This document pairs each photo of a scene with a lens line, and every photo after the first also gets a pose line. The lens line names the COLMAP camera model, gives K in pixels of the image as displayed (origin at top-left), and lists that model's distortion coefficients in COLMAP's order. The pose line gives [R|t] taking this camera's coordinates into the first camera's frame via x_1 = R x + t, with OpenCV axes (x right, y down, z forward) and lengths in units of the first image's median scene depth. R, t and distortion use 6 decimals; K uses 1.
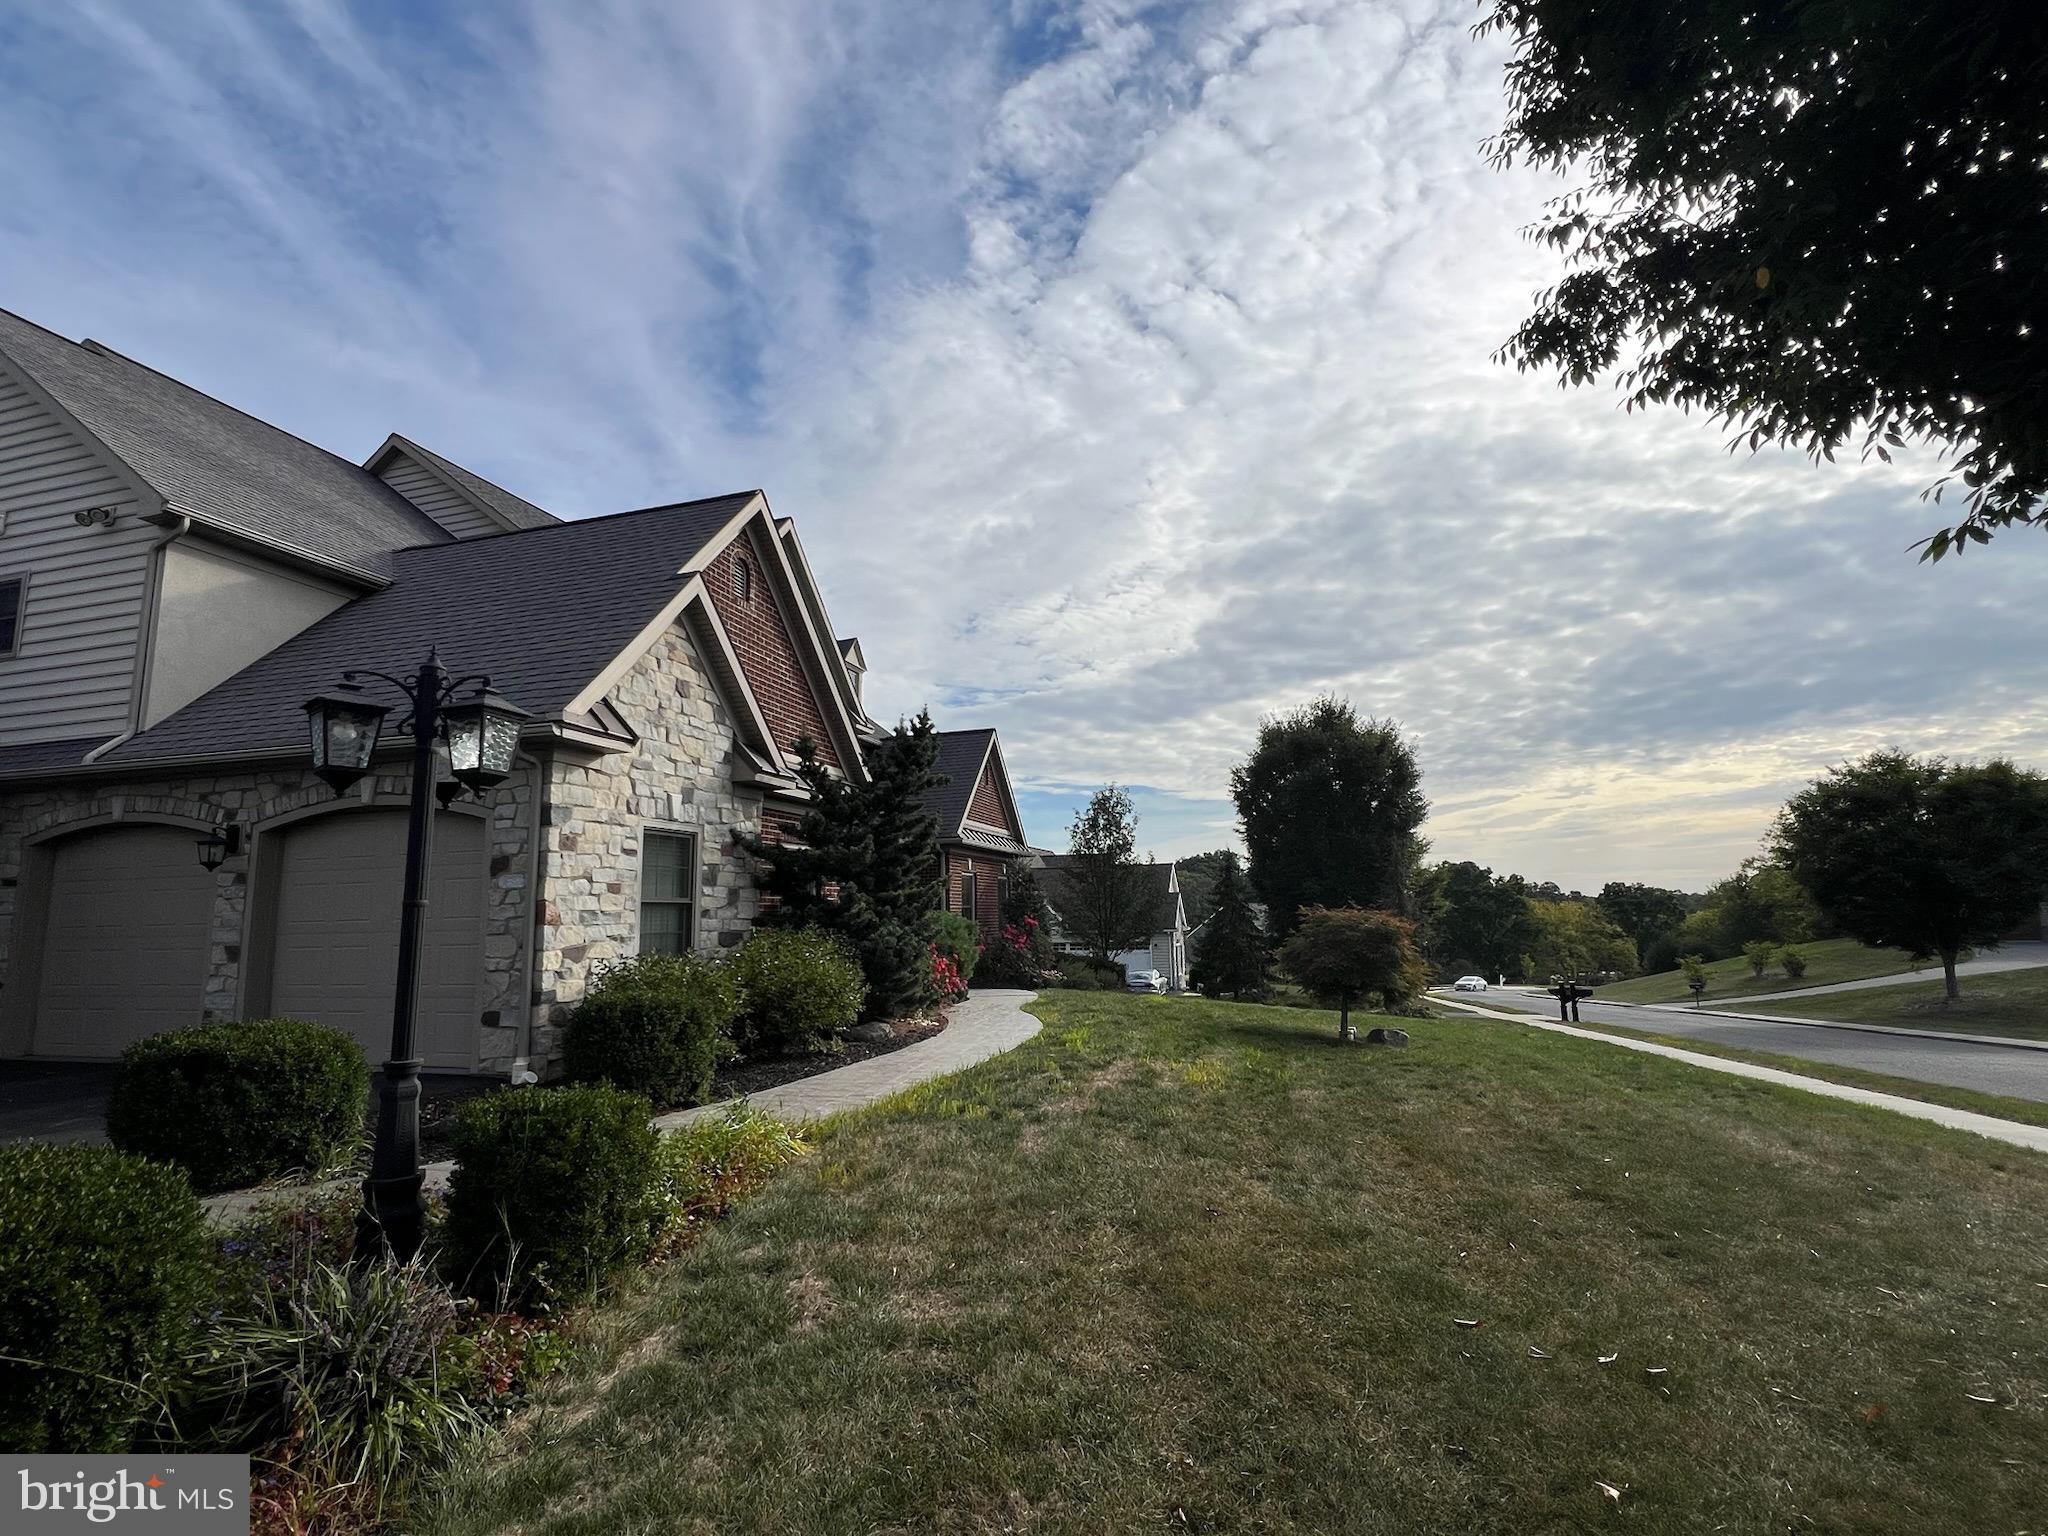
lens RADIAL K [[963.3, 0, 1024.0], [0, 963.3, 778.4], [0, 0, 1]] dist [-0.001818, 0.001342]
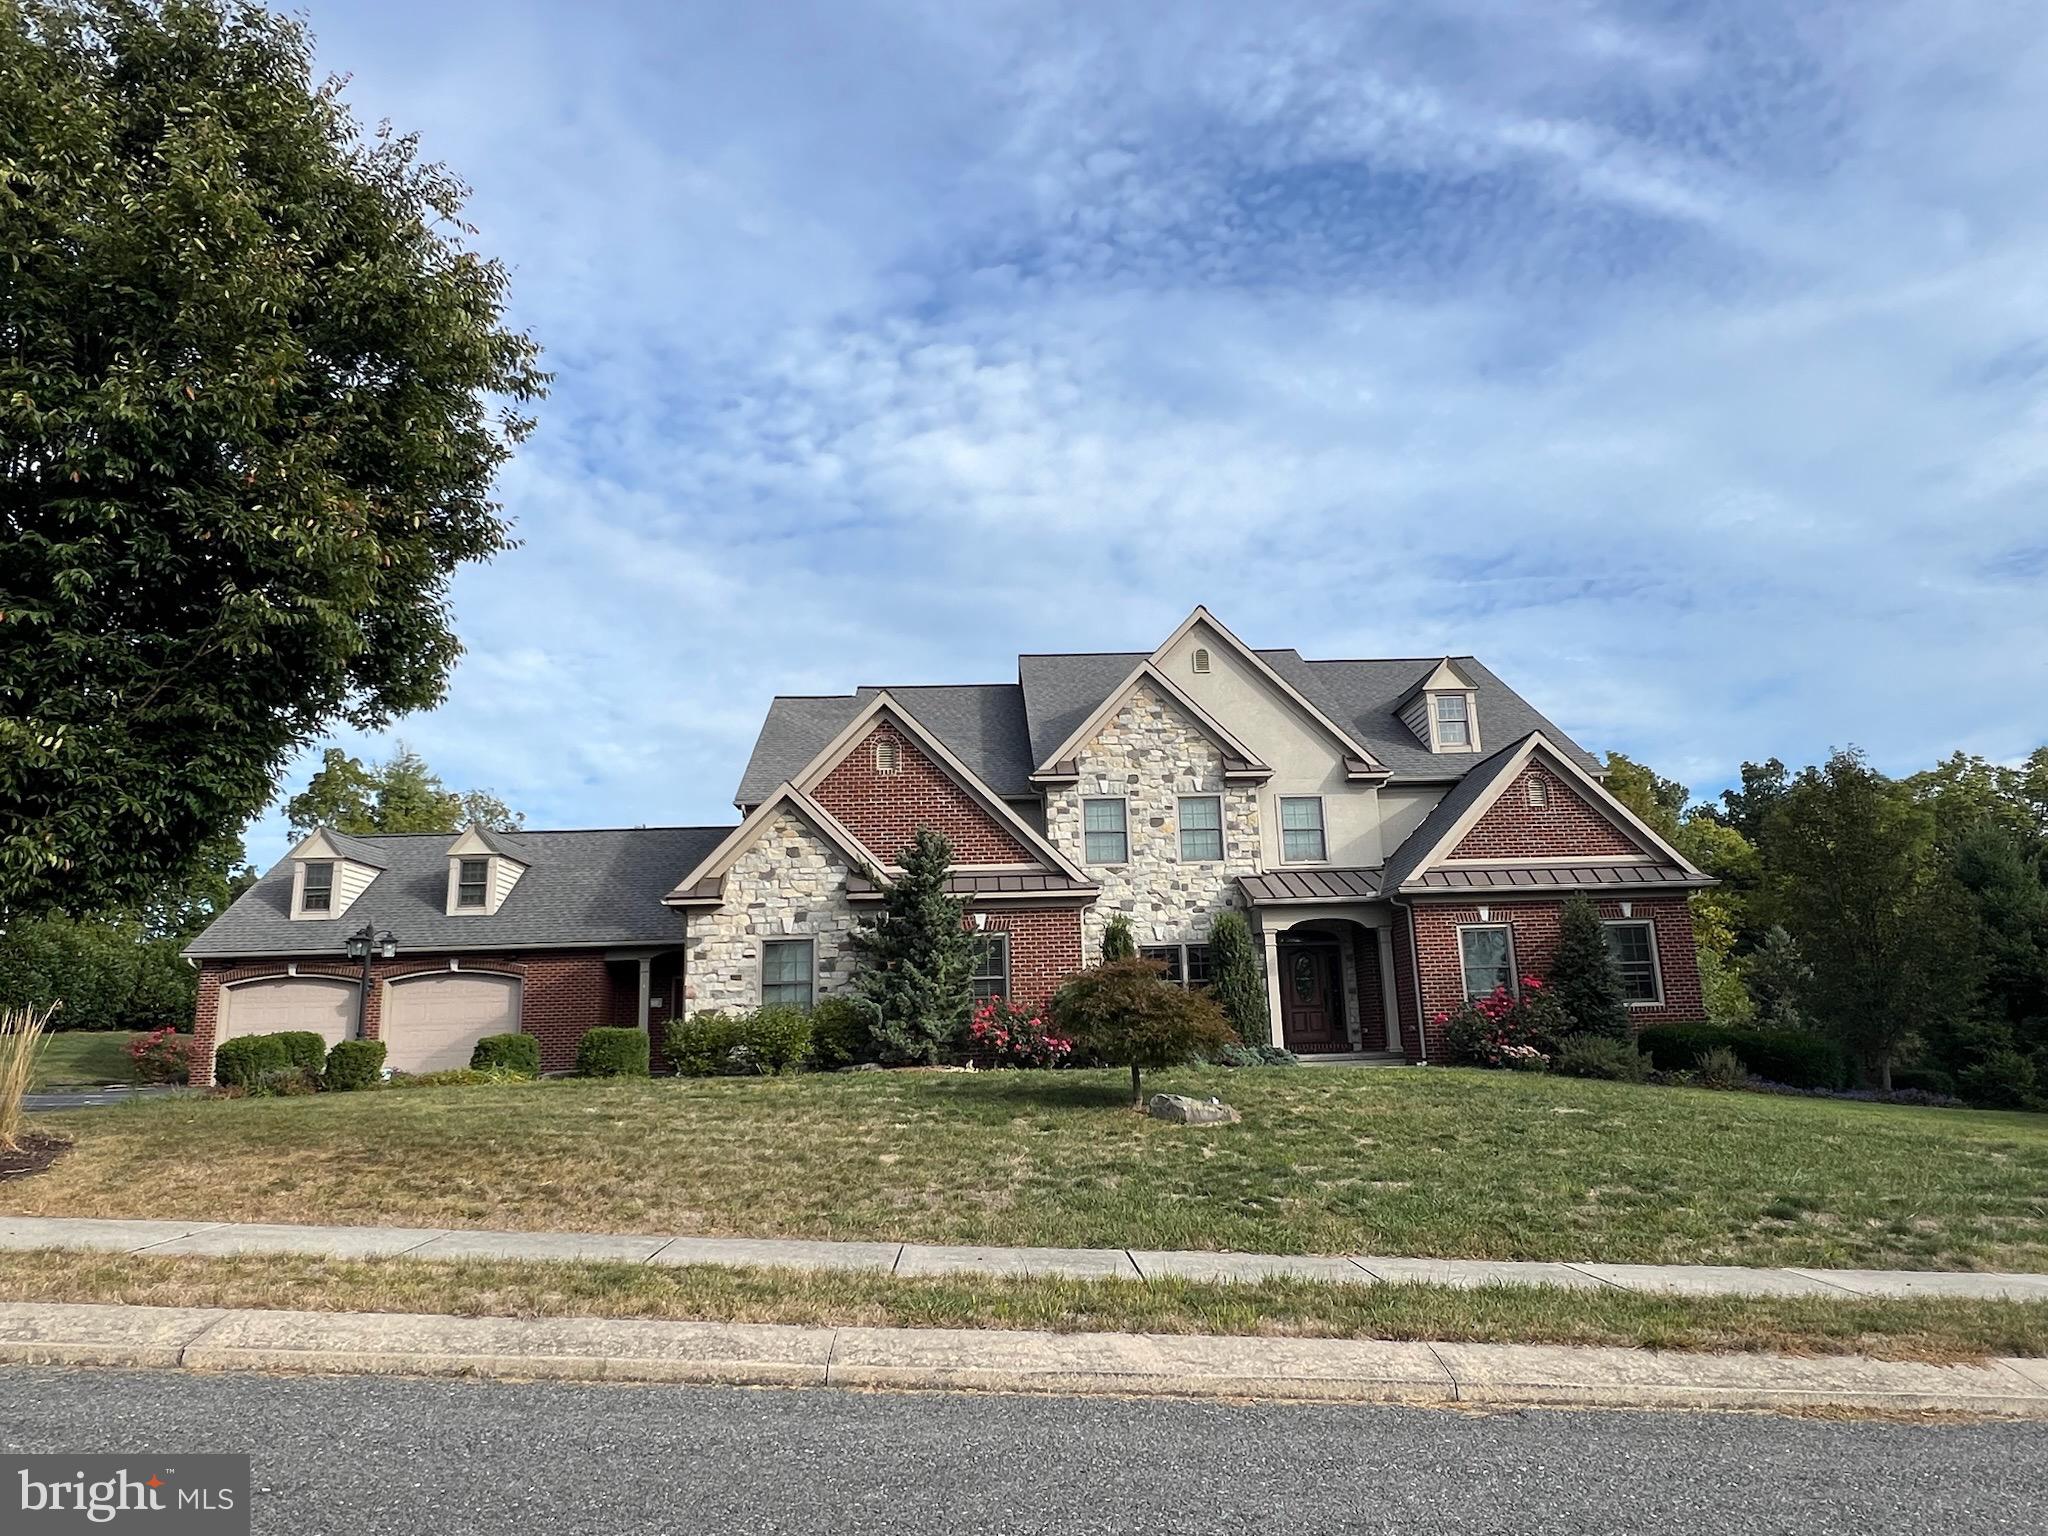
lens RADIAL K [[1207.2, 0, 1024.0], [0, 1207.2, 768.0], [0, 0, 1]] dist [-0.016324, -0.001711]
pose [[0.323734, -0.206299, -0.923384, 1.772238], [0.160834, 0.973735, -0.161160, 0.168357], [0.932378, -0.096339, 0.348411, 0.696441]]
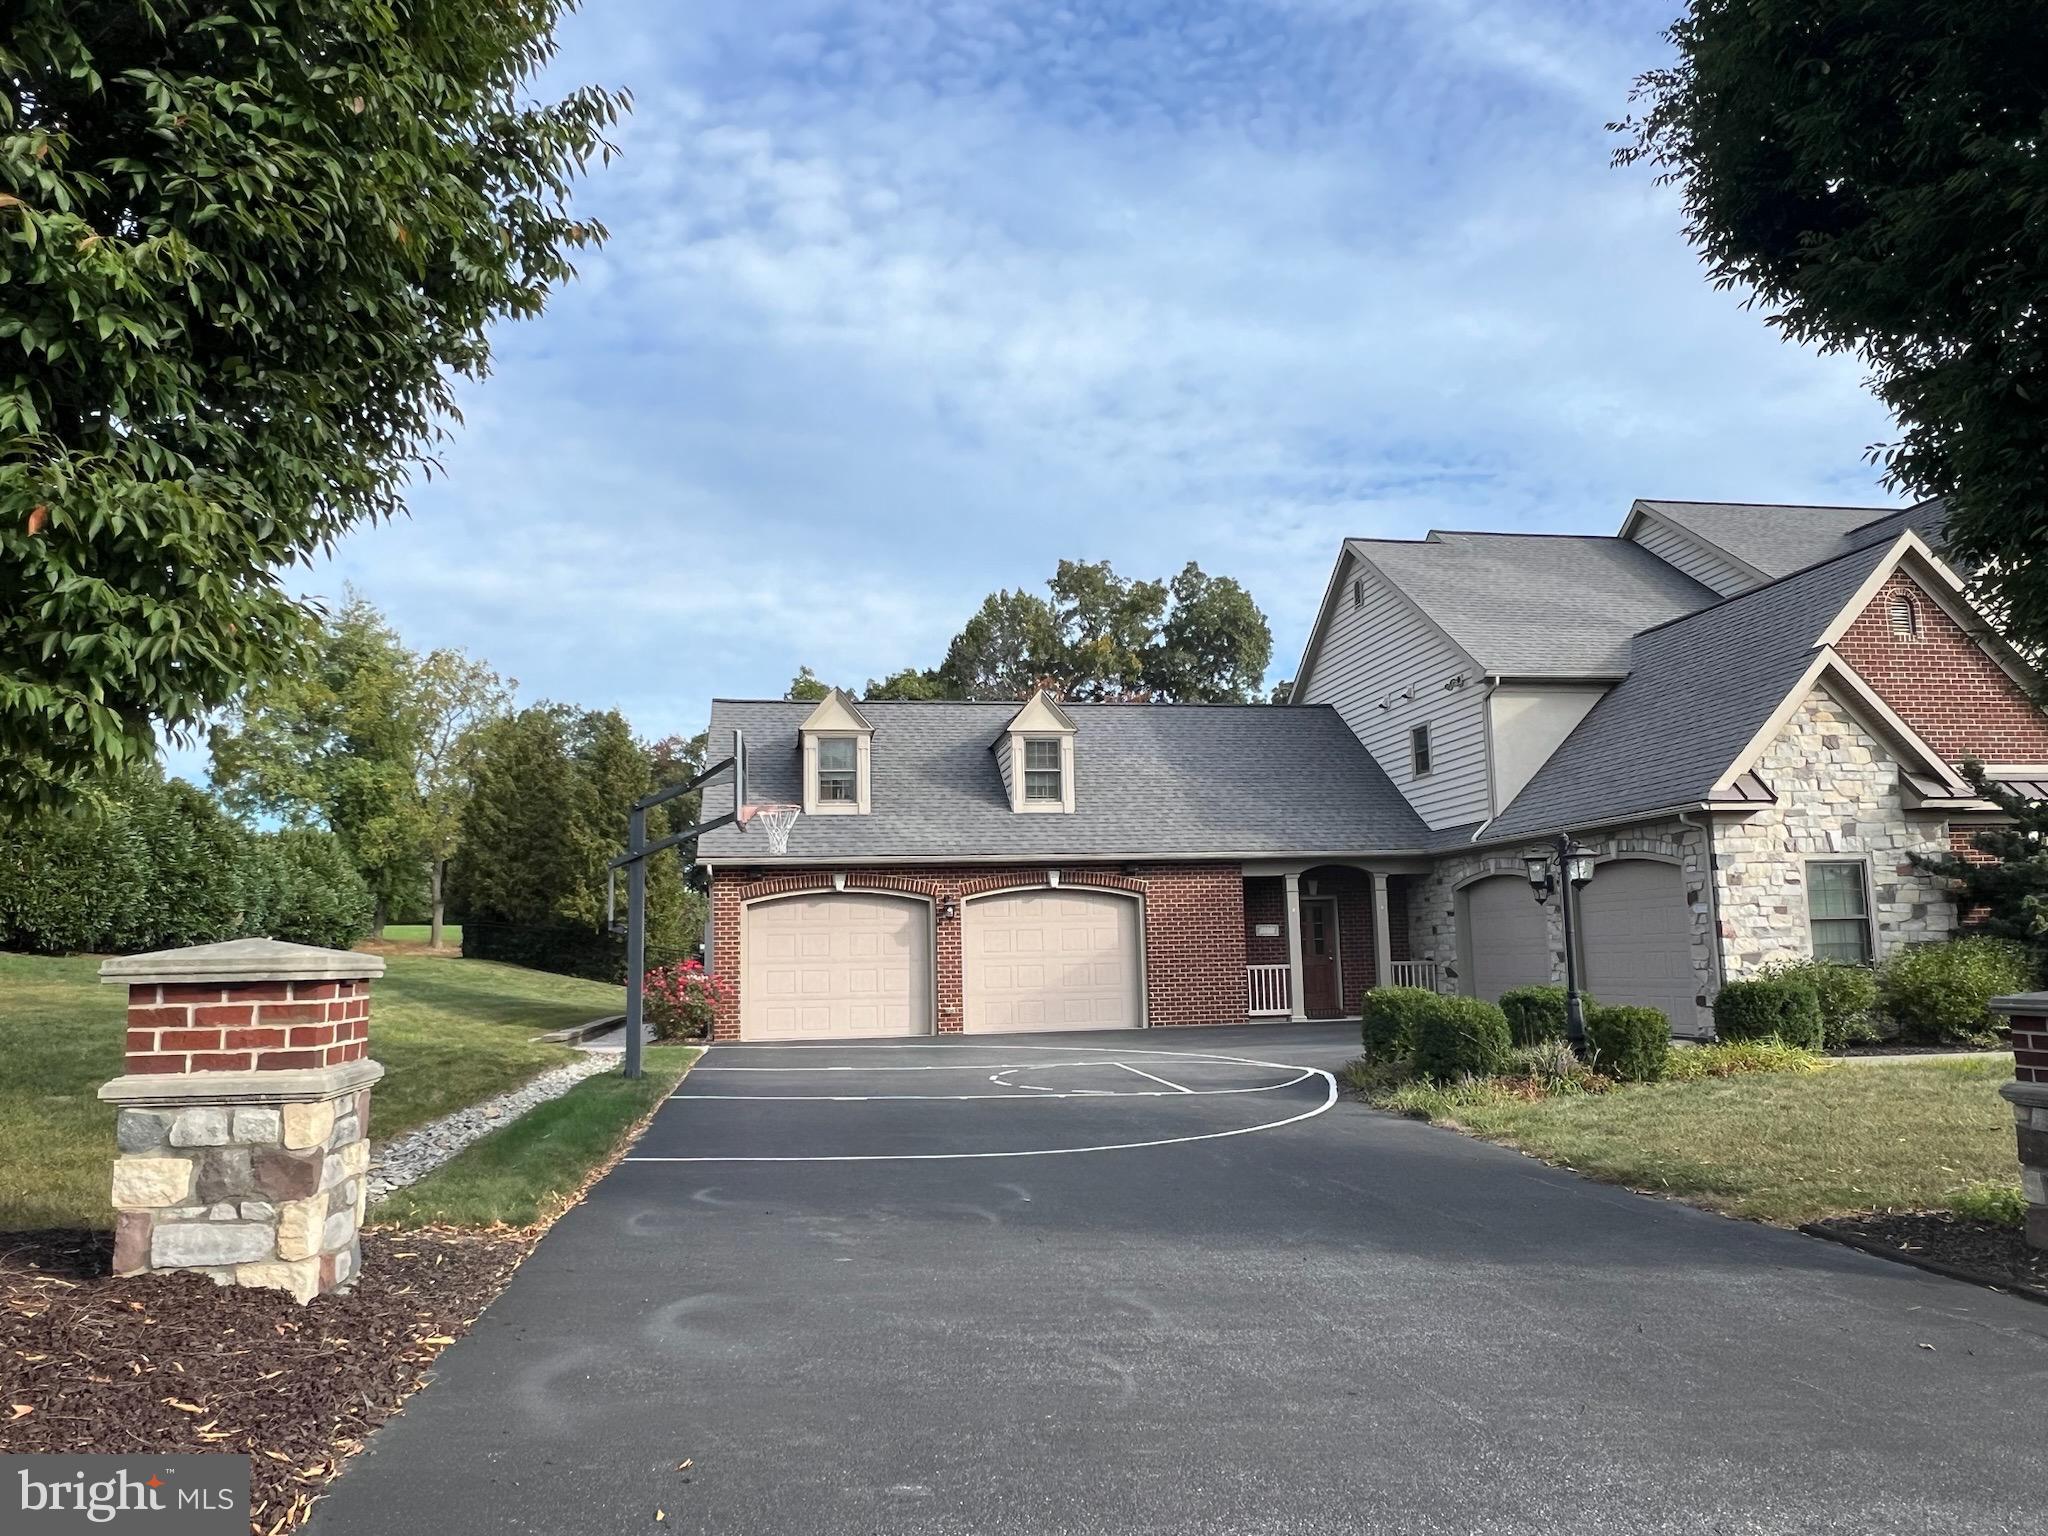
lens RADIAL K [[1355.5, 0, 1013.9], [0, 1355.5, 792.2], [0, 0, 1]] dist [0.000428, -0.003617]
pose [[0.437972, -0.100774, -0.893323, 0.739665], [0.141968, 0.988981, -0.041962, -0.110008], [0.887708, -0.108445, 0.447452, -0.704951]]
